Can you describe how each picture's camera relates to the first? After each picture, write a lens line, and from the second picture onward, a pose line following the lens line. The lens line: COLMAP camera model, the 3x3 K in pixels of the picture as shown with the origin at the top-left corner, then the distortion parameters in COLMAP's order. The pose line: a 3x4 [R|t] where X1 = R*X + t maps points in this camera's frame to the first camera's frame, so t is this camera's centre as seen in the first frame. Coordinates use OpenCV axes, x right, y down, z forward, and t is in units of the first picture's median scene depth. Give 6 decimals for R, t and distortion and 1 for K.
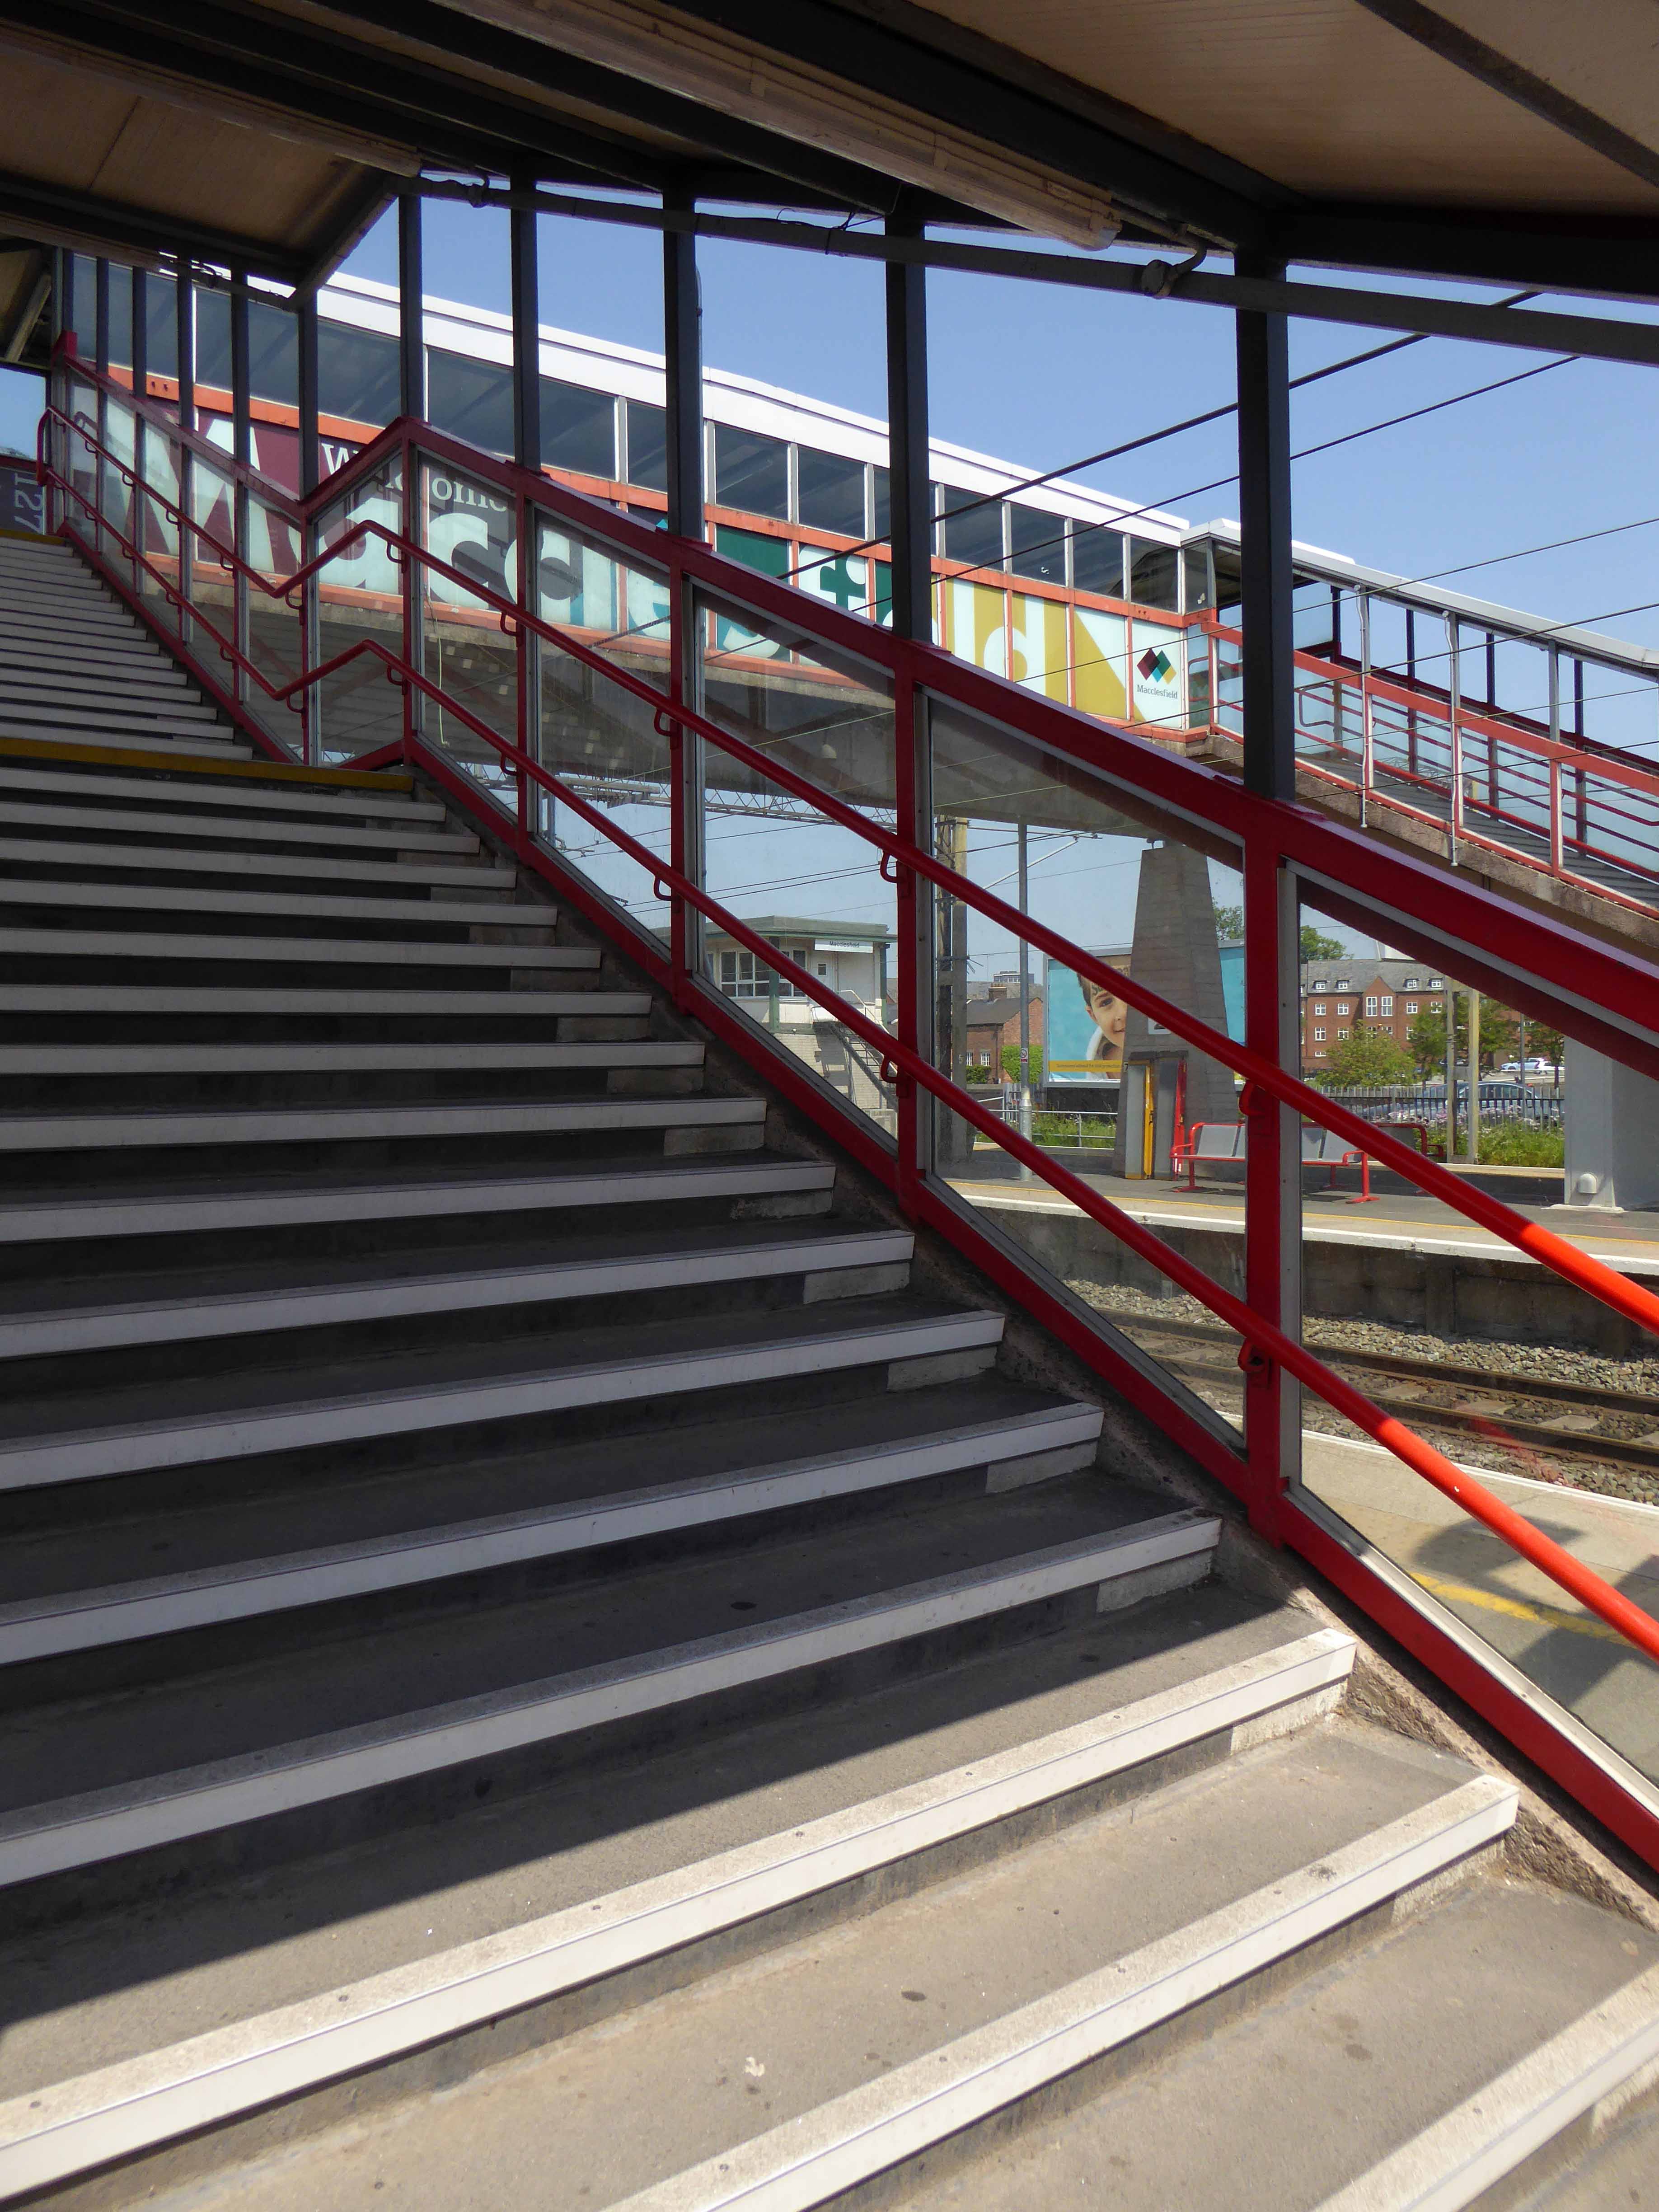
lens RADIAL K [[1539.8, 0, 710.2], [0, 1539.8, 1065.9], [0, 0, 1]] dist [-0.044073, 0.023882]
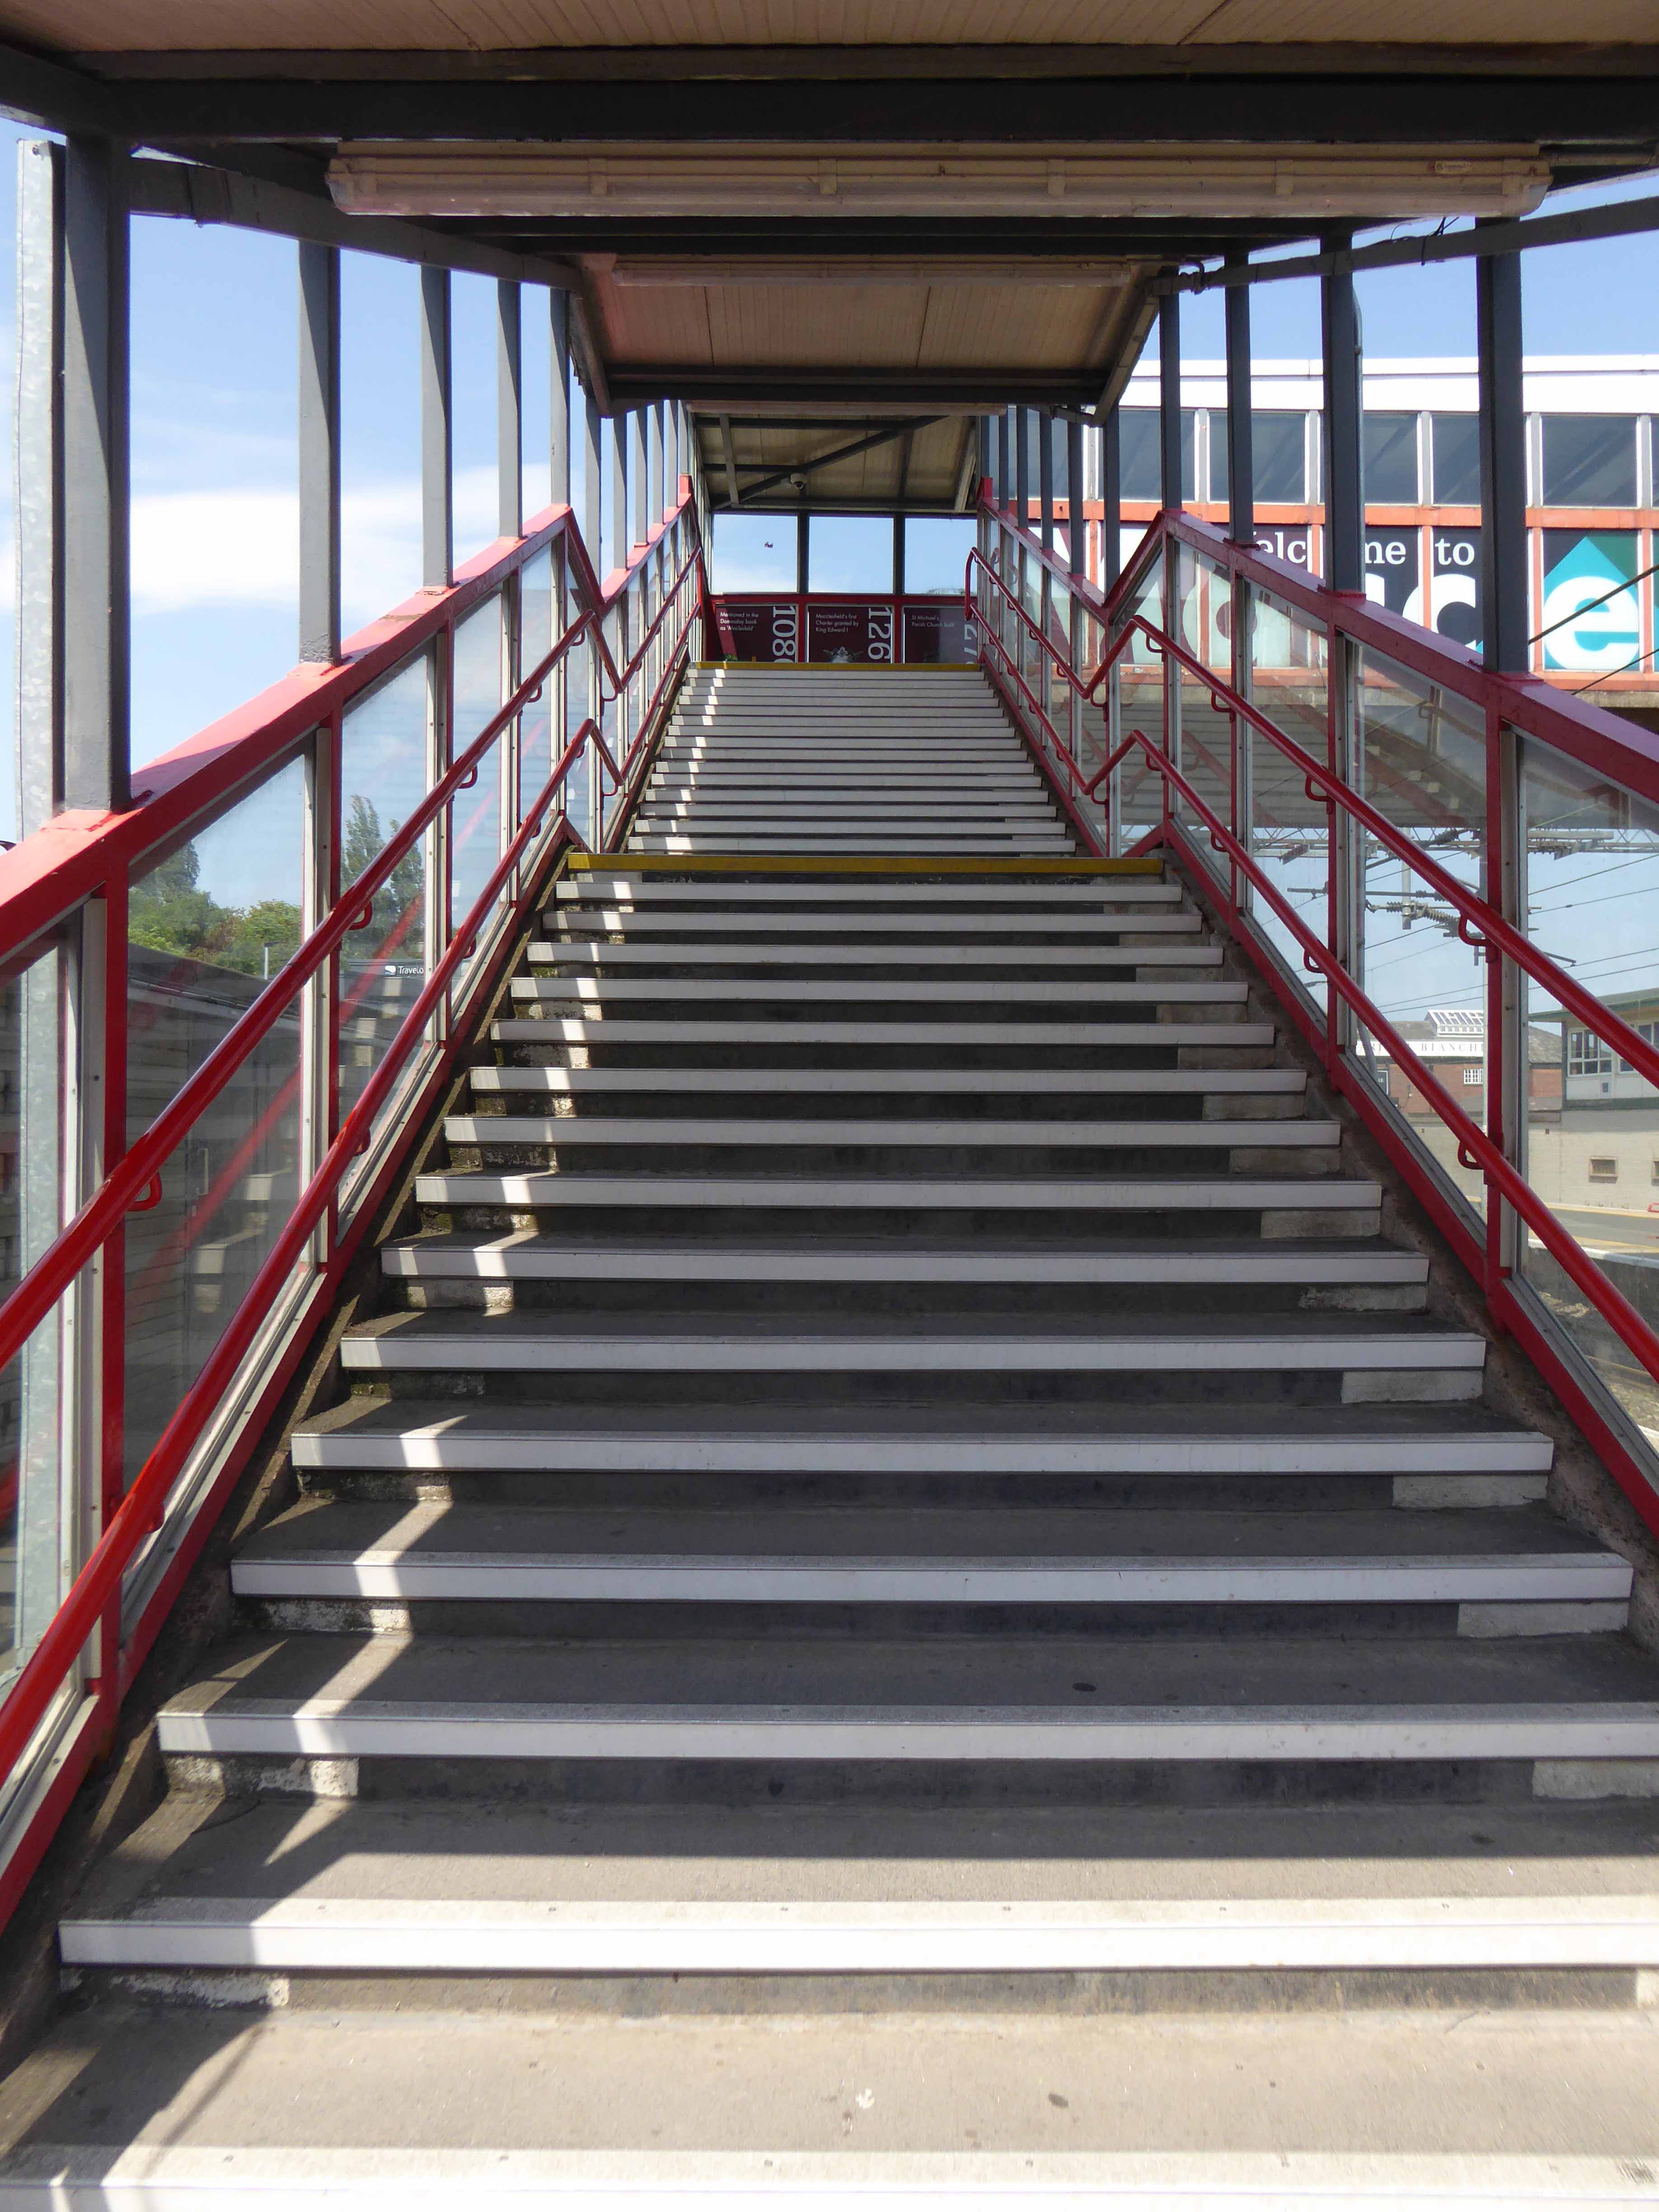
lens RADIAL K [[1539.8, 0, 834.4], [0, 1539.8, 1110.0], [0, 0, 1]] dist [-0.044073, 0.023882]
pose [[0.824292, 0.003957, -0.566150, 0.411480], [-0.015847, 0.999745, -0.016086, -0.003502], [0.565942, 0.022231, 0.824145, 0.075192]]
